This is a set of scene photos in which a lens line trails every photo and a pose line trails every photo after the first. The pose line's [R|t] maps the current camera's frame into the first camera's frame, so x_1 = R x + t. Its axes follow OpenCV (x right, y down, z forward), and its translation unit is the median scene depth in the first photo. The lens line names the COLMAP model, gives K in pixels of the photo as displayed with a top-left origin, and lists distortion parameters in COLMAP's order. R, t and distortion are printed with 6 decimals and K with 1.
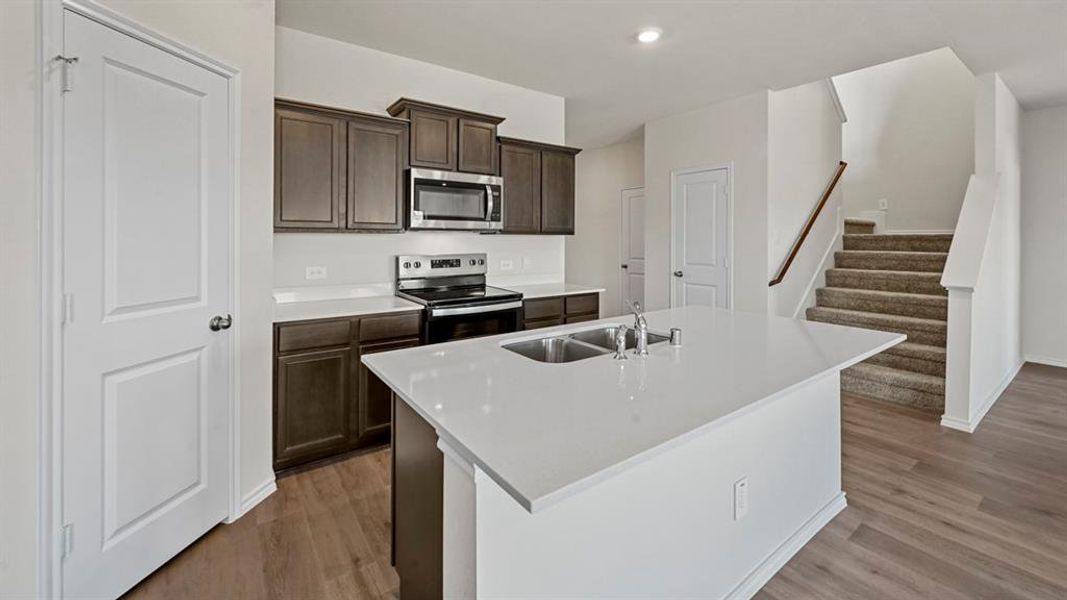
lens RADIAL K [[418.2, 0, 528.0], [0, 418.2, 238.9], [0, 0, 1]] dist [0.000305, 0.000058]
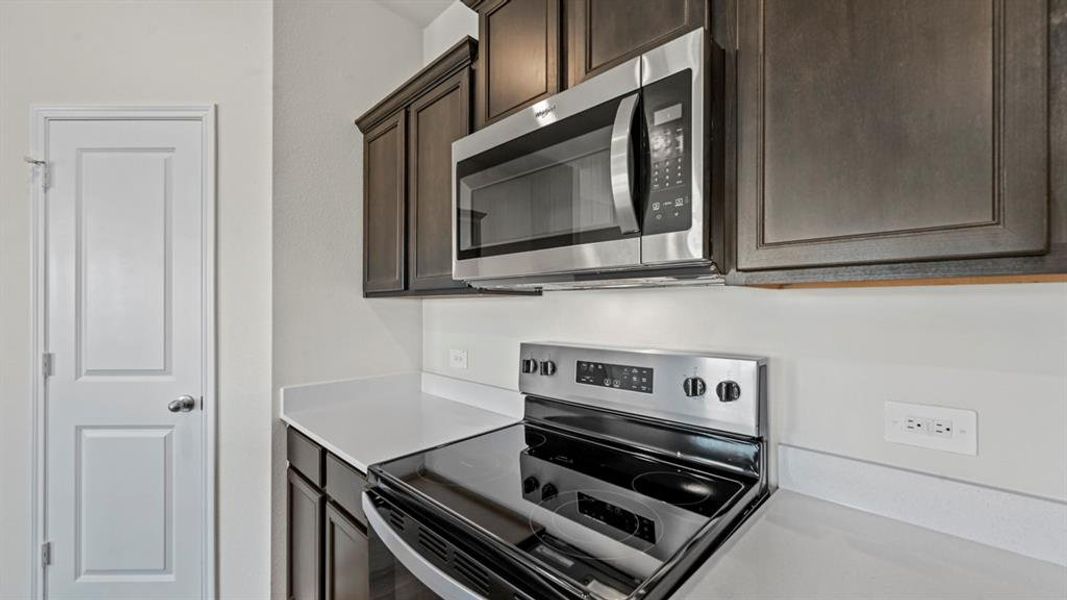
lens RADIAL K [[418.2, 0, 533.1], [0, 418.2, 304.8], [0, 0, 1]] dist [0.000305, 0.000058]
pose [[0.174711, -0.014245, -0.984517, 0.142152], [-0.003536, 0.999880, -0.015095, 0.004483], [0.984613, 0.006118, 0.174640, 0.877507]]
